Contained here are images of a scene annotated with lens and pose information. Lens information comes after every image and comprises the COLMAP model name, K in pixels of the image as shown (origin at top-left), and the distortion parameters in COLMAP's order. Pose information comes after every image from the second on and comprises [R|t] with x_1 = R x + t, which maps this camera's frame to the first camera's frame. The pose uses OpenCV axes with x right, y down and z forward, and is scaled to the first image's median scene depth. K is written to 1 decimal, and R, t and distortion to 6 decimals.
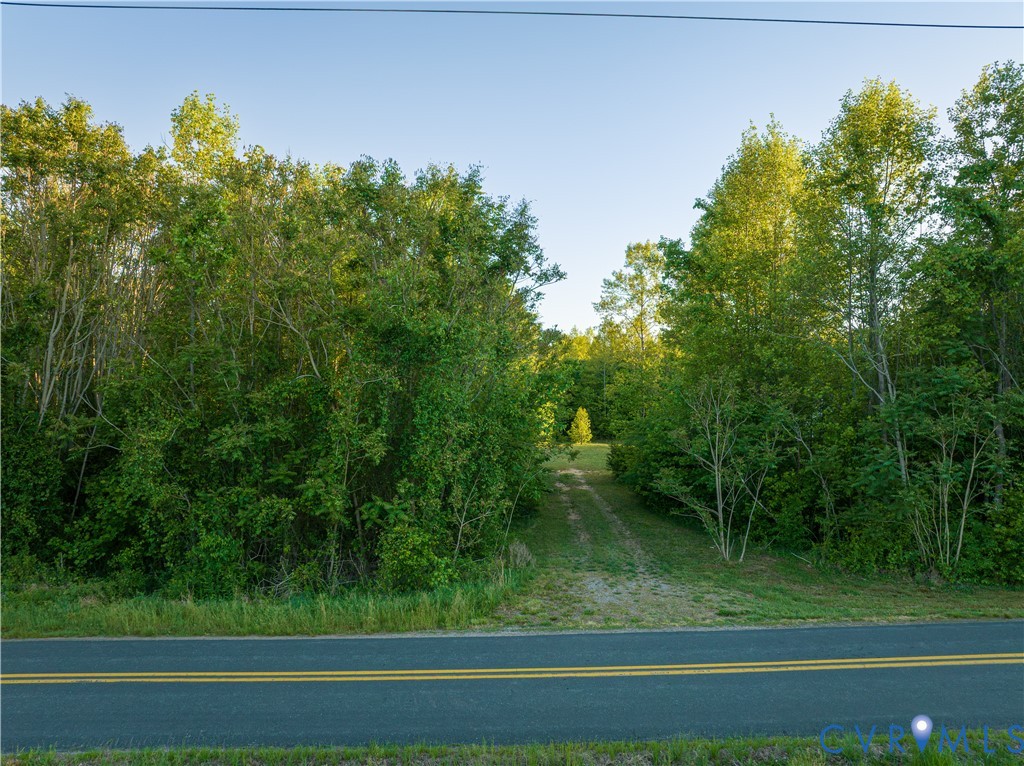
lens RADIAL K [[723.8, 0, 509.1], [0, 723.8, 381.3], [0, 0, 1]] dist [-0.036110, -0.000733]
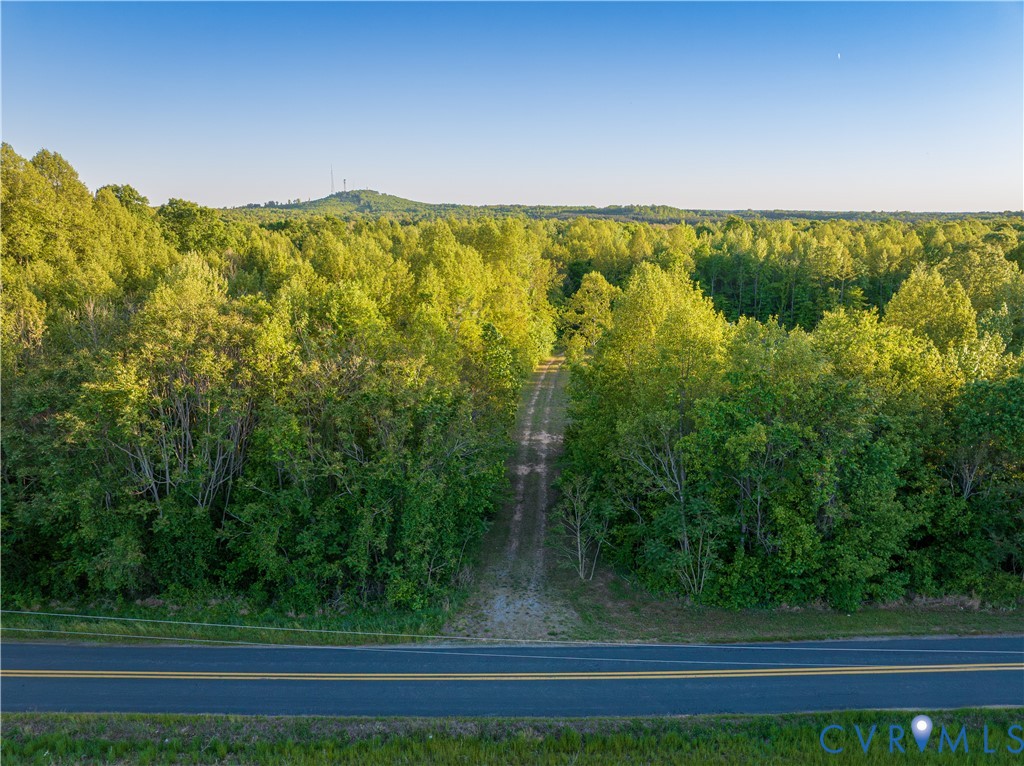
lens RADIAL K [[723.8, 0, 509.1], [0, 723.8, 381.3], [0, 0, 1]] dist [-0.036110, -0.000733]
pose [[0.998813, 0.007861, -0.048081, 0.247447], [0.003430, 0.973105, 0.230335, -0.781454], [0.048598, -0.230227, 0.971923, -0.772755]]
